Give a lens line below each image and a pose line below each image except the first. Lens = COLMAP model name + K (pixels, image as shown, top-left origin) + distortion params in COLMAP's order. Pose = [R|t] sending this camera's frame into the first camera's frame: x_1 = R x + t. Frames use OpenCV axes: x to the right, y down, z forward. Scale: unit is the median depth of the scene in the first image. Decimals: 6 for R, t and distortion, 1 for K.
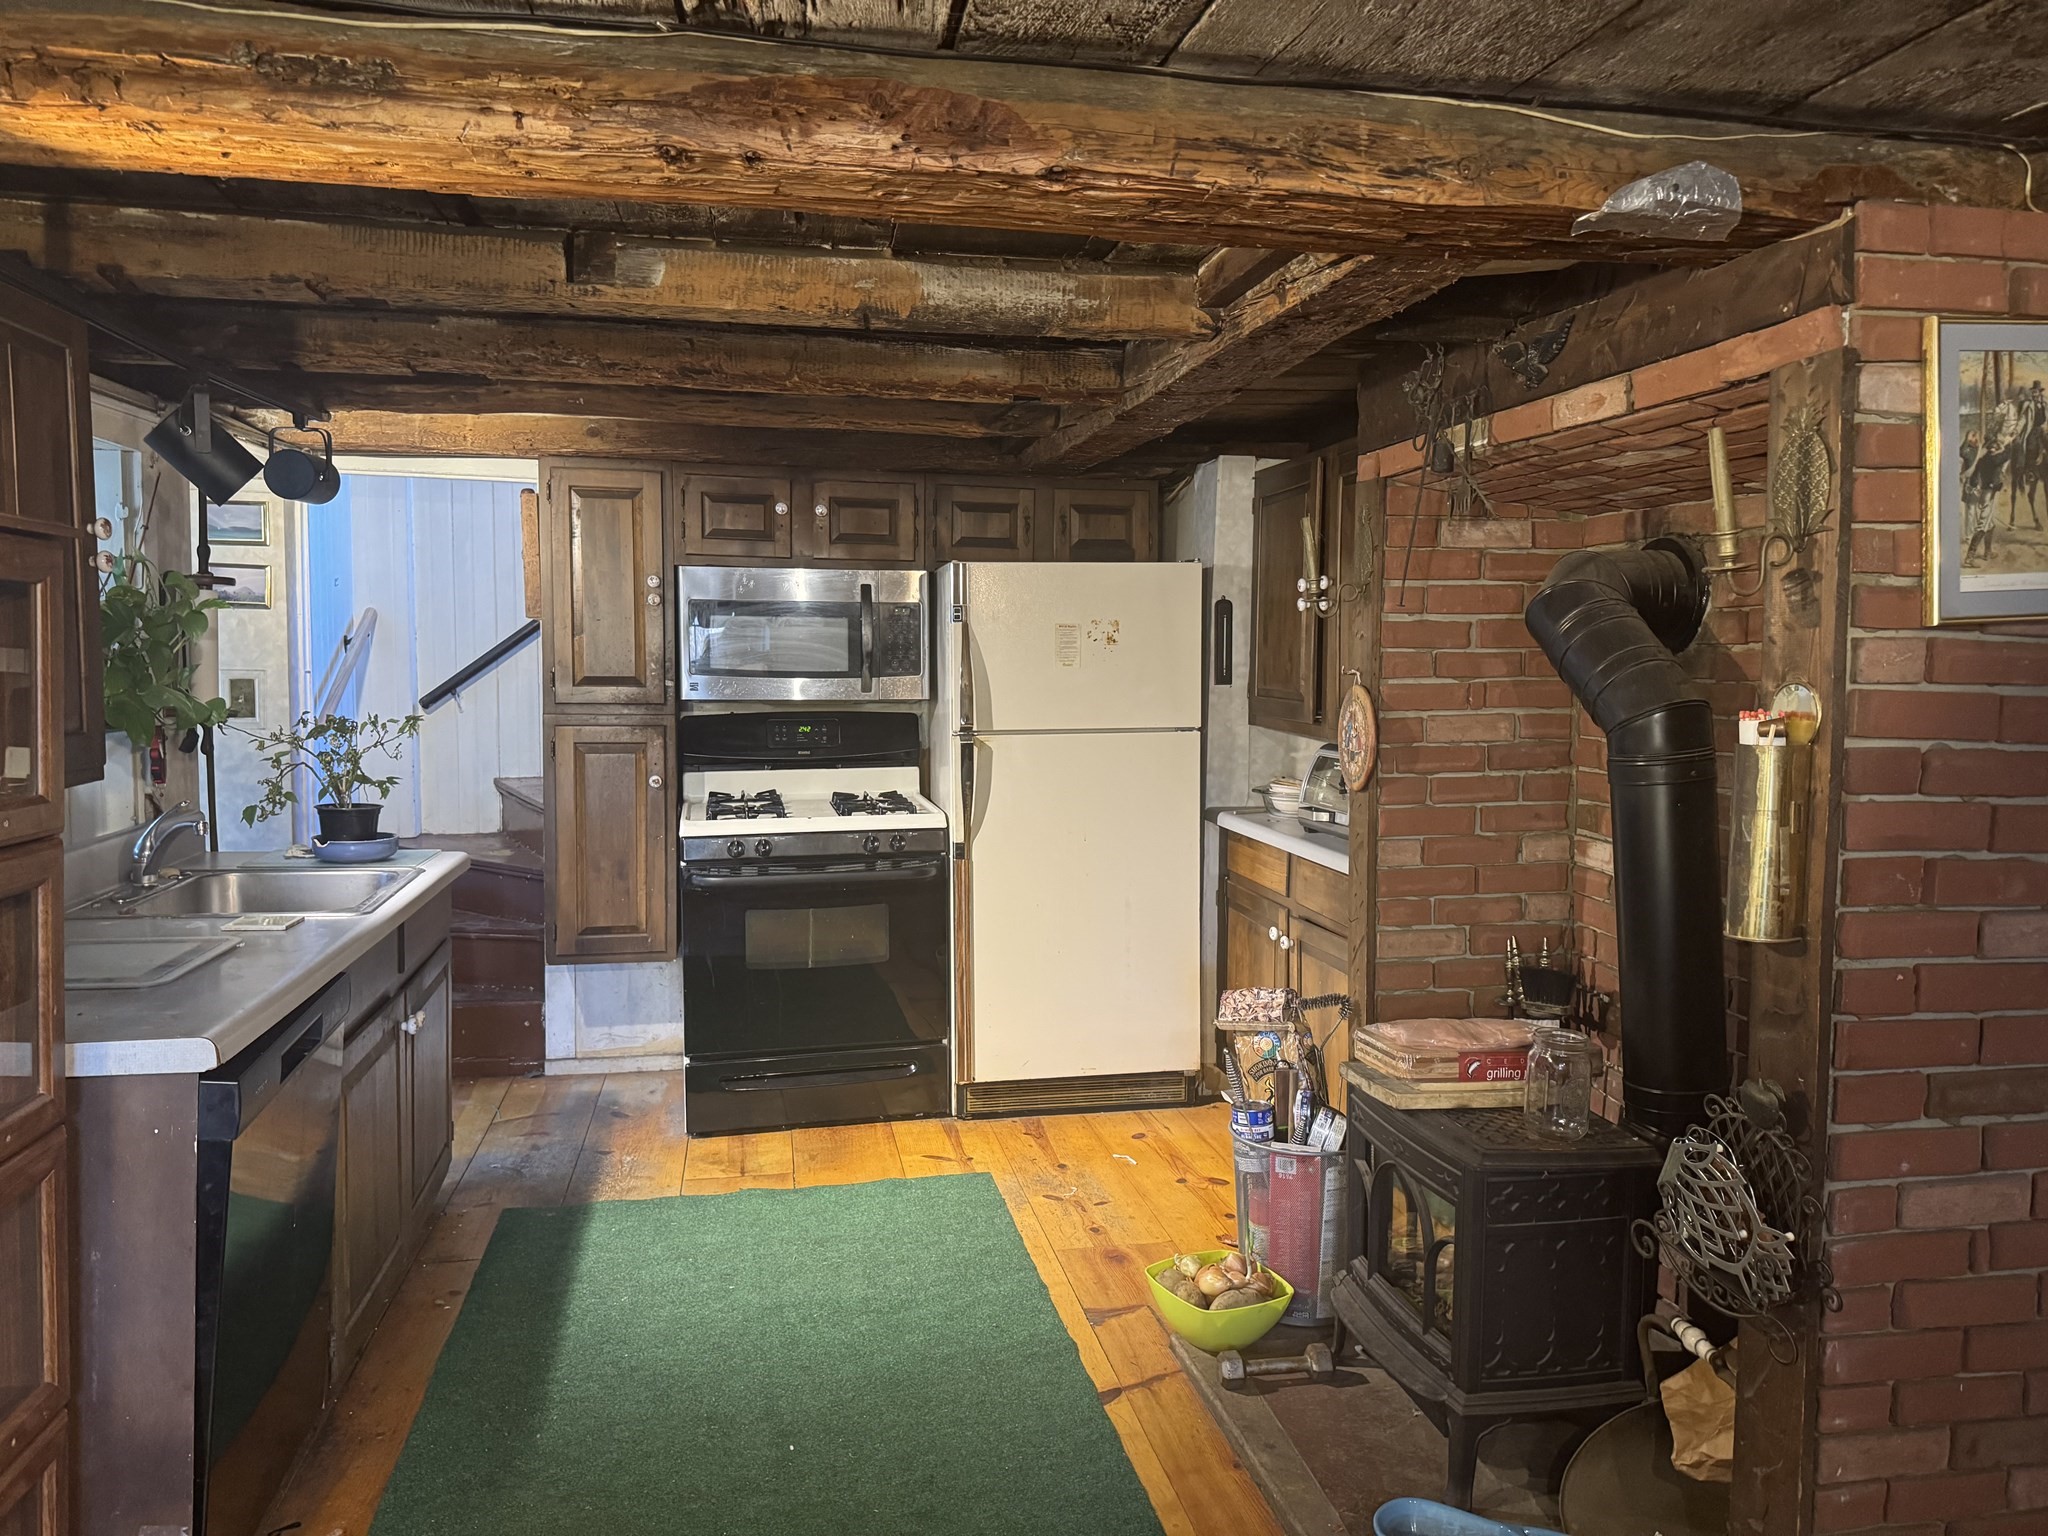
lens RADIAL K [[1460.0, 0, 1080.7], [0, 1460.0, 695.5], [0, 0, 1]] dist [0.075240, -0.051382]
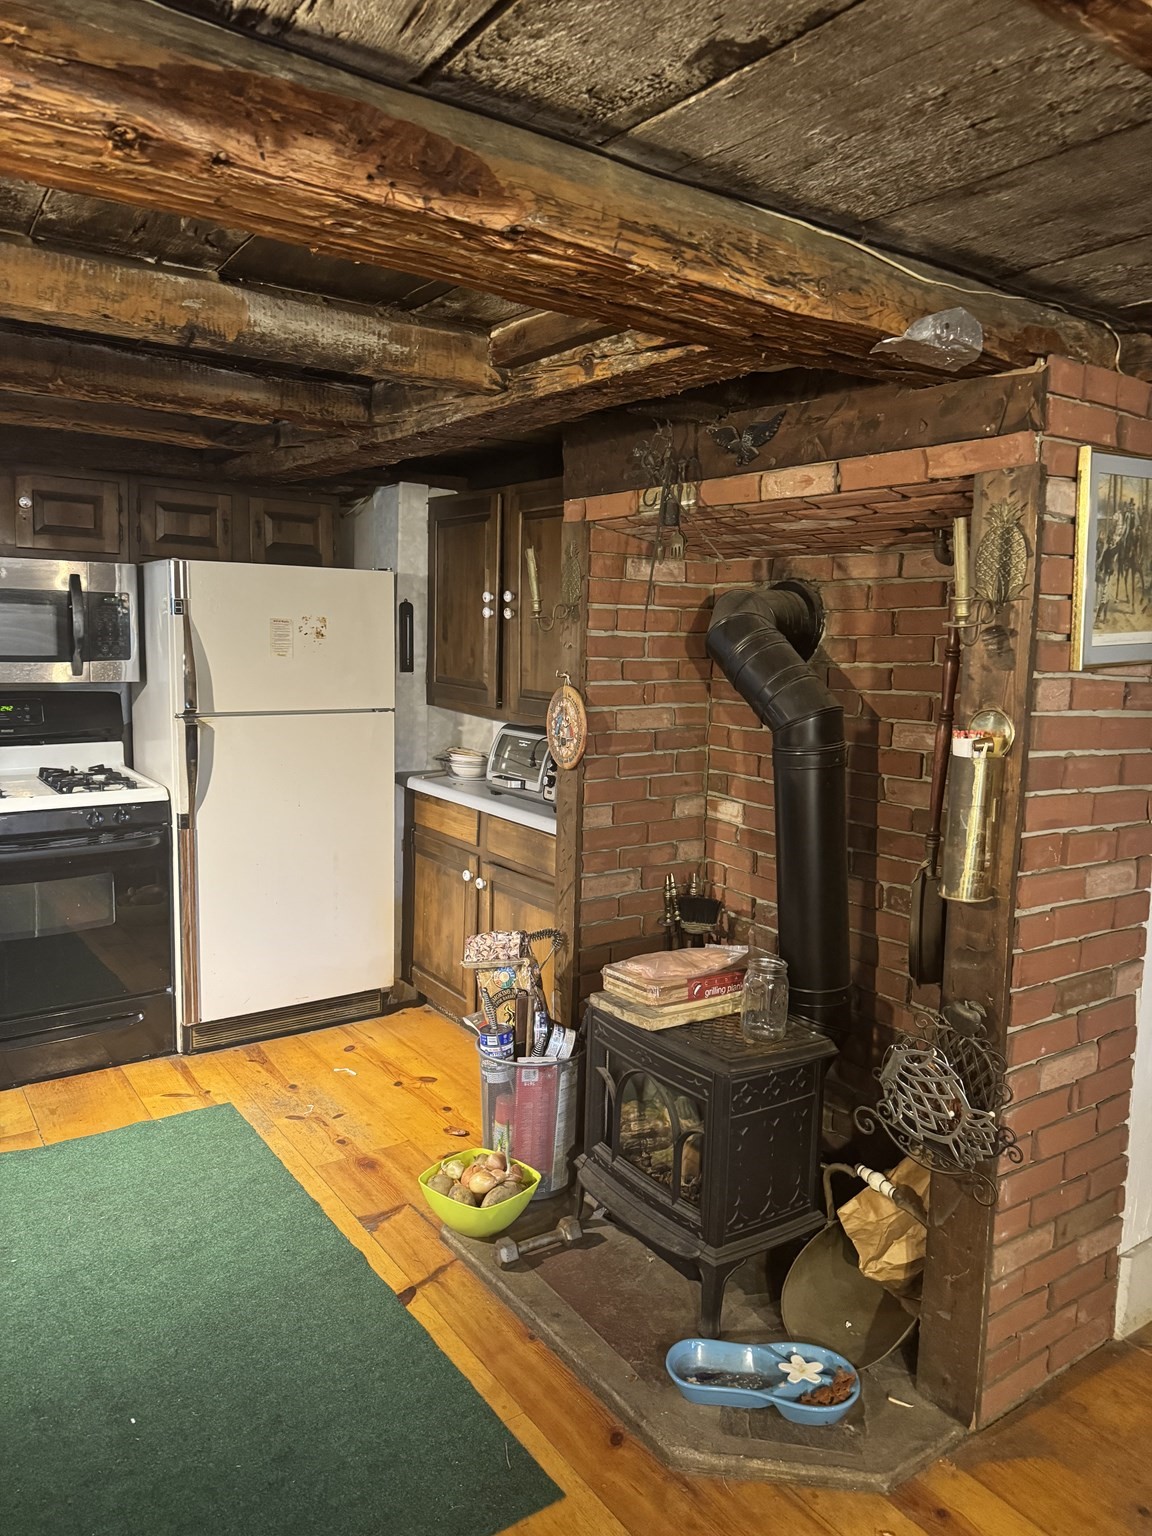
lens RADIAL K [[1095.0, 0, 639.6], [0, 1095.0, 728.7], [0, 0, 1]] dist [0.075240, -0.051382]
pose [[0.921228, -0.007695, 0.388947, -0.157060], [-0.016483, 0.998134, 0.058790, -0.034050], [-0.388674, -0.060570, 0.919383, 0.145398]]
